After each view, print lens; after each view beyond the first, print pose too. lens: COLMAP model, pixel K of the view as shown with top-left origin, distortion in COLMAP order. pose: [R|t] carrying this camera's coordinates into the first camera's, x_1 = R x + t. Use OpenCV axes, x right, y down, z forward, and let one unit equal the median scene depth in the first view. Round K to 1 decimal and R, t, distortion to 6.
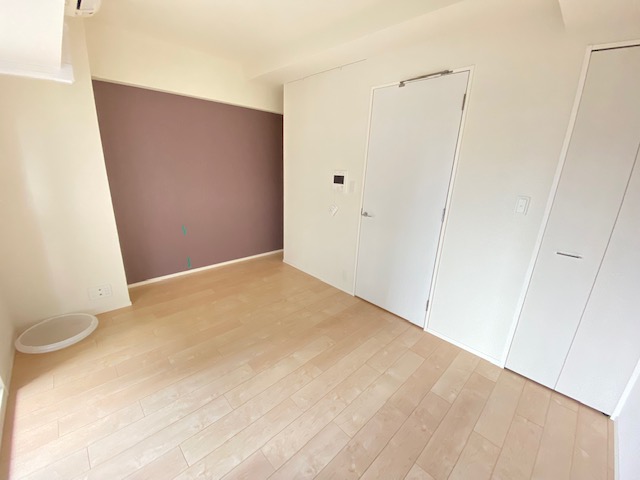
lens RADIAL K [[257.1, 0, 320.0], [0, 257.1, 240.0], [0, 0, 1]] dist [0.032081, -0.023524]
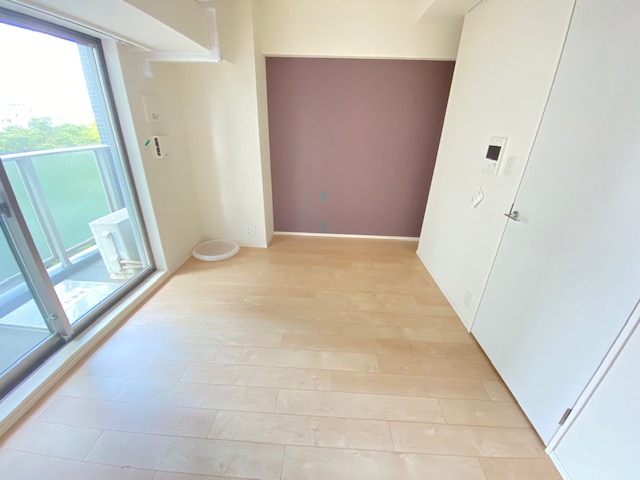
lens RADIAL K [[261.6, 0, 320.0], [0, 261.6, 240.0], [0, 0, 1]] dist [0.032593, -0.026736]
pose [[0.688984, 0.270035, -0.672593, 0.321273], [-0.203252, 0.962751, 0.178324, -0.068077], [0.695694, 0.013844, 0.718205, 0.287903]]
